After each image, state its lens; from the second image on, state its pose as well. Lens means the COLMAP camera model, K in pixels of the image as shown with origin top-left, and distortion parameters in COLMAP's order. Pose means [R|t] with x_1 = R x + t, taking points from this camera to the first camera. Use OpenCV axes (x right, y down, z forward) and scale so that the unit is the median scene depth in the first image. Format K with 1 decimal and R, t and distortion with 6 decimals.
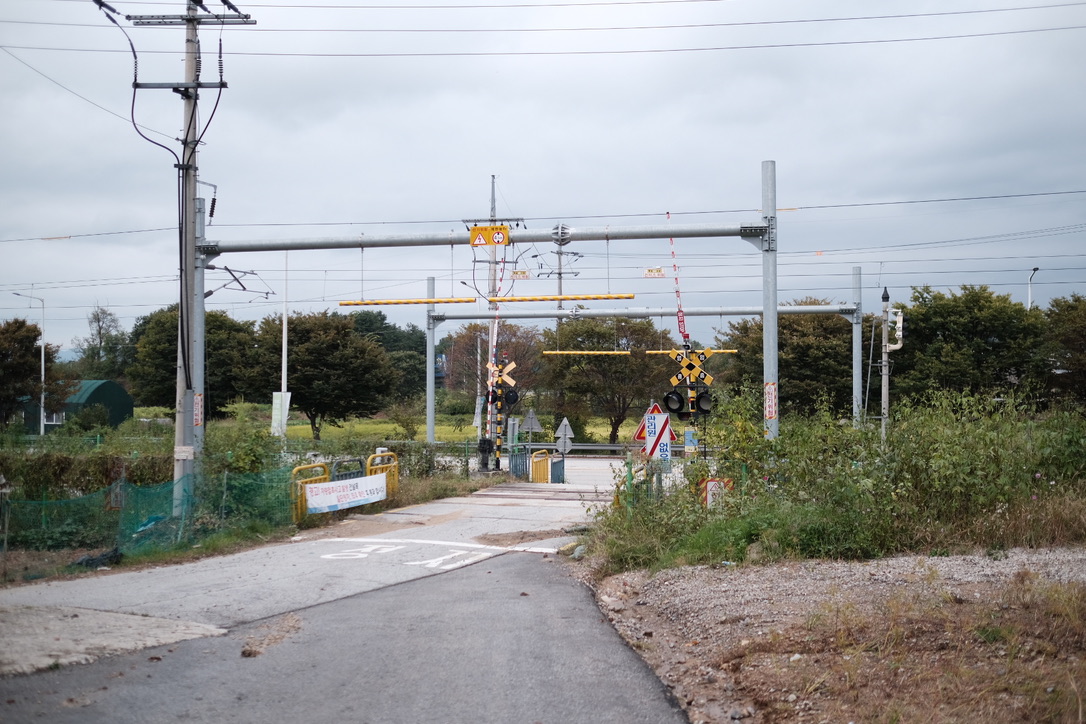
lens RADIAL K [[1093.4, 0, 543.2], [0, 1093.4, 363.4], [0, 0, 1]] dist [0.000805, 0.000000]
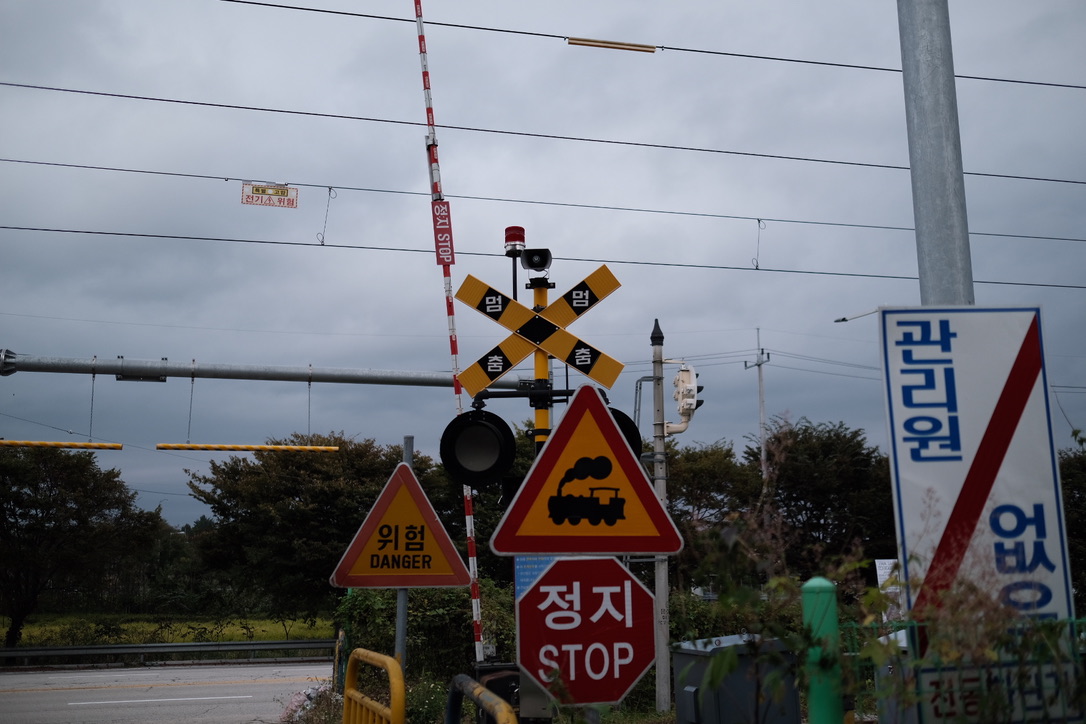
lens RADIAL K [[1093.4, 0, 542.4], [0, 1093.4, 361.9], [0, 0, 1]] dist [0.000805, 0.000000]
pose [[0.858318, 0.088162, 0.505488, -0.007680], [0.004582, 0.983773, -0.179359, 0.028237], [-0.513098, 0.156264, 0.843986, 0.320136]]
